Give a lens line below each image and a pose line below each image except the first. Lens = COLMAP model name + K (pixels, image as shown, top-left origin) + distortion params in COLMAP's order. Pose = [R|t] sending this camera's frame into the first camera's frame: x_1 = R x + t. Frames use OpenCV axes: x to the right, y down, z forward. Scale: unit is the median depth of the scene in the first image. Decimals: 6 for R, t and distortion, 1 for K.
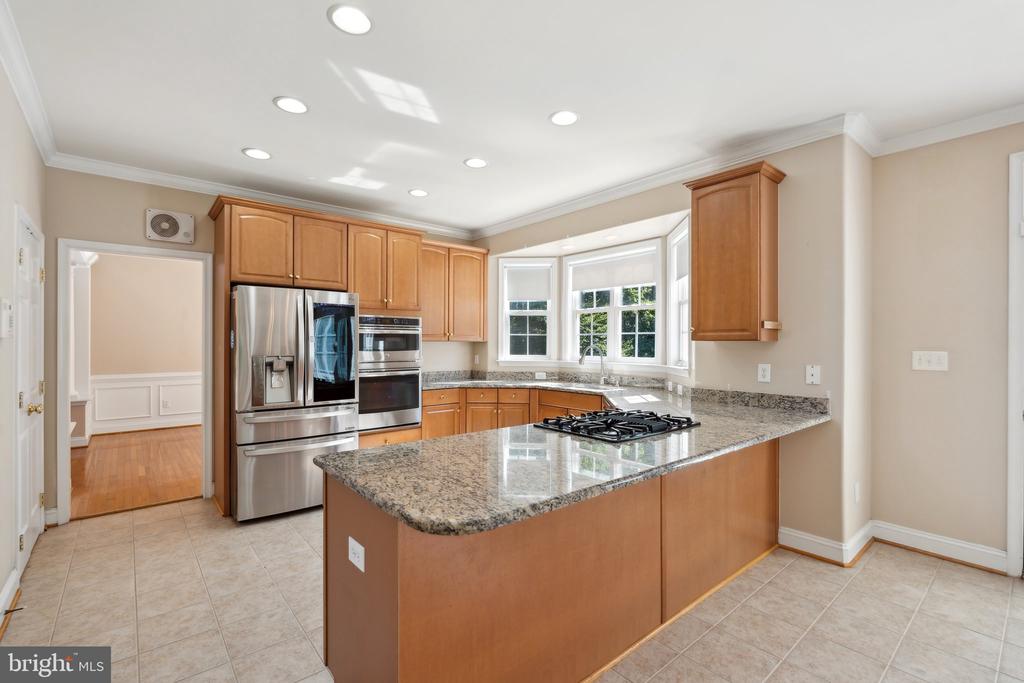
lens RADIAL K [[464.0, 0, 515.4], [0, 464.0, 342.1], [0, 0, 1]] dist [-0.006705, 0.001758]
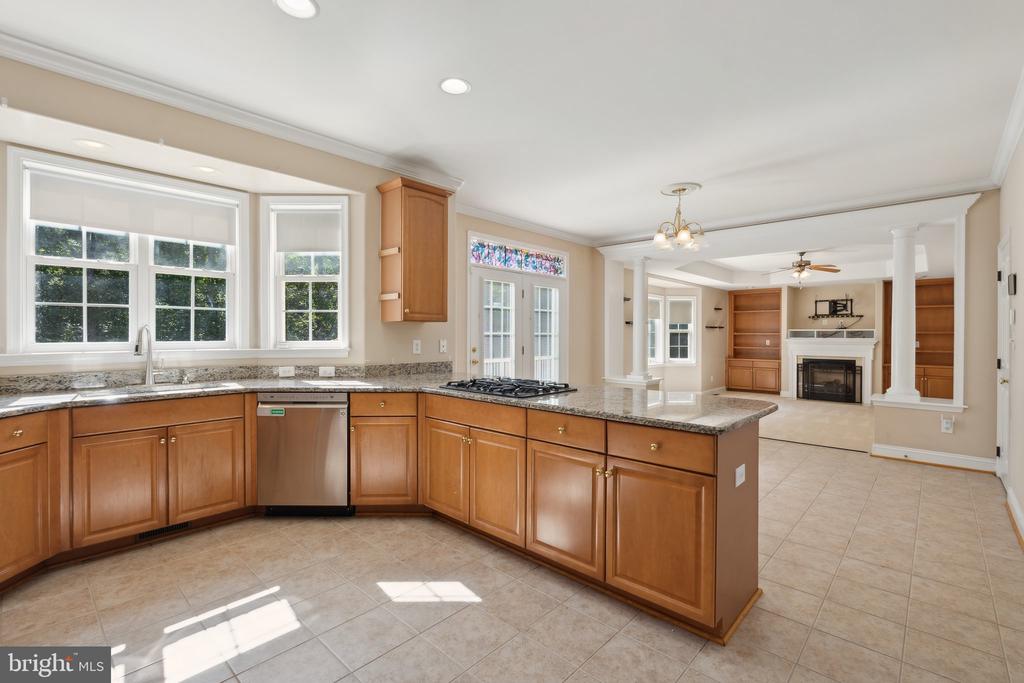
lens RADIAL K [[464.0, 0, 508.5], [0, 464.0, 336.1], [0, 0, 1]] dist [-0.006705, 0.001758]
pose [[-0.122423, -0.009546, 0.992432, -0.655324], [-0.007192, 0.999936, 0.008731, 0.019109], [-0.992452, -0.006069, -0.122484, 0.759189]]
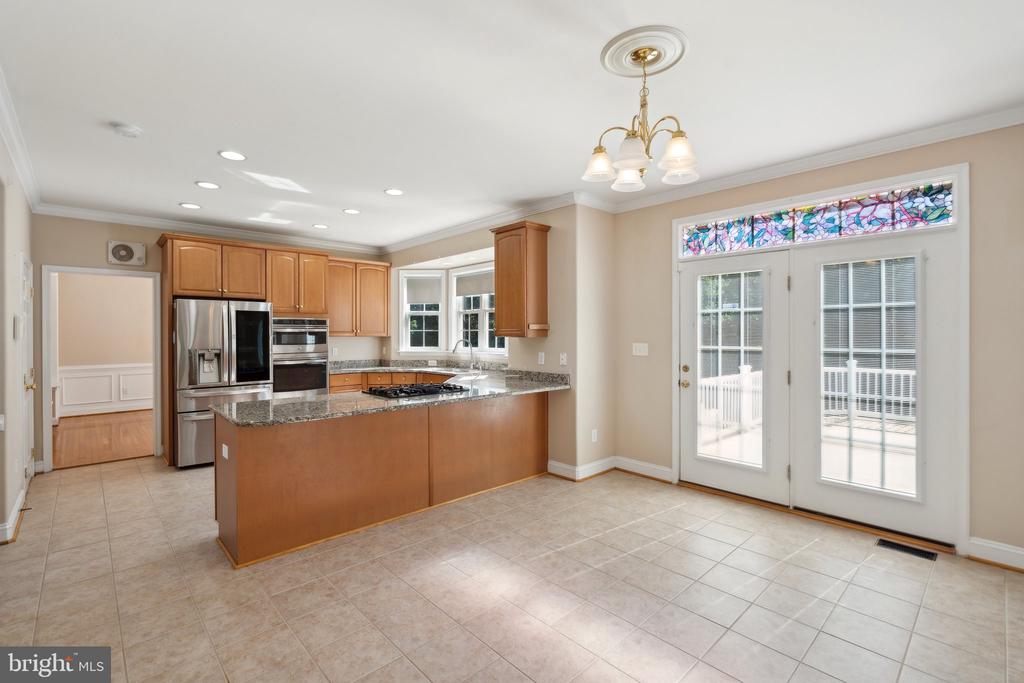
lens RADIAL K [[464.0, 0, 516.0], [0, 464.0, 334.4], [0, 0, 1]] dist [-0.006705, 0.001758]
pose [[0.998634, -0.005525, 0.051963, 0.317671], [0.005318, 0.999977, 0.004118, -0.014215], [-0.051985, -0.003836, 0.998641, -0.408330]]
